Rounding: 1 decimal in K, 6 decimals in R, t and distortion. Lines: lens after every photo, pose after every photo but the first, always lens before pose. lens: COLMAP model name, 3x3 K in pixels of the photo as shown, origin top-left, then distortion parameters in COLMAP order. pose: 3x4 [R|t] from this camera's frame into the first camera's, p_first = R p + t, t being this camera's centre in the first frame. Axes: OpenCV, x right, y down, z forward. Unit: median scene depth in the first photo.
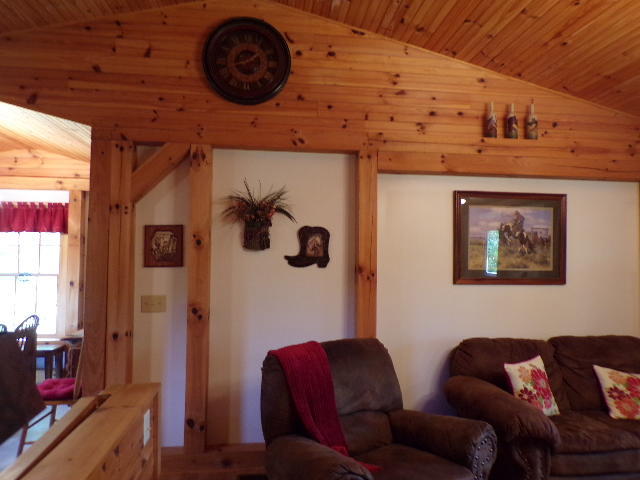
lens RADIAL K [[437.8, 0, 318.8], [0, 437.8, 236.5], [0, 0, 1]] dist [-0.010856, 0.013825]
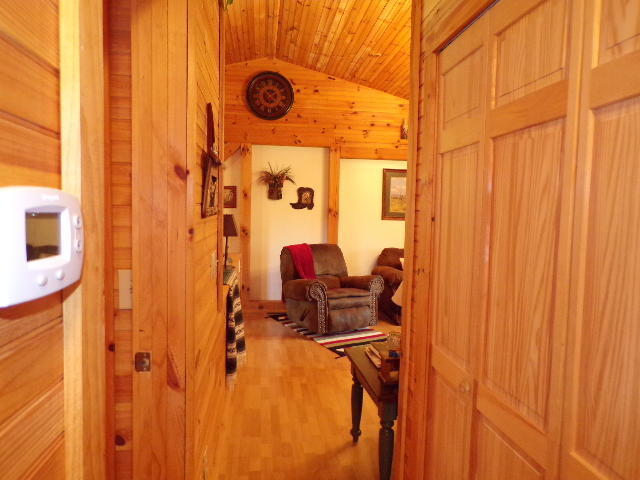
lens RADIAL K [[437.8, 0, 318.9], [0, 437.8, 238.8], [0, 0, 1]] dist [-0.010856, 0.013825]
pose [[0.999867, 0.009531, 0.013265, 0.021512], [-0.010766, 0.995291, 0.096333, 0.014507], [-0.012284, -0.096463, 0.995261, -0.869146]]
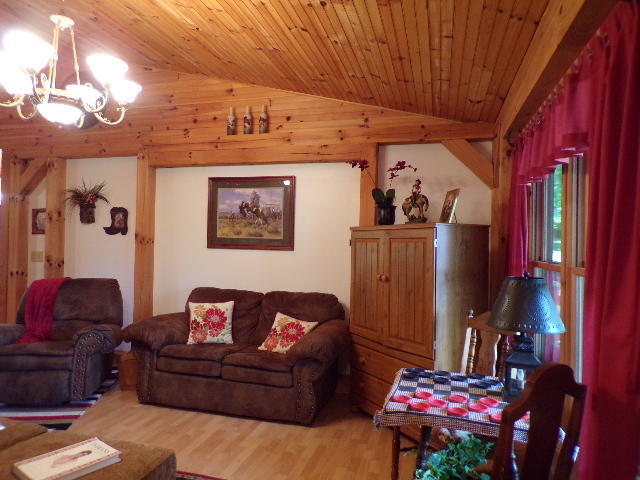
lens RADIAL K [[437.8, 0, 317.6], [0, 437.8, 237.3], [0, 0, 1]] dist [-0.010856, 0.013825]
pose [[0.923248, 0.002049, -0.384198, 1.173942], [0.008923, 0.999602, 0.026774, 0.044651], [0.384100, -0.028148, 0.922862, -0.107573]]
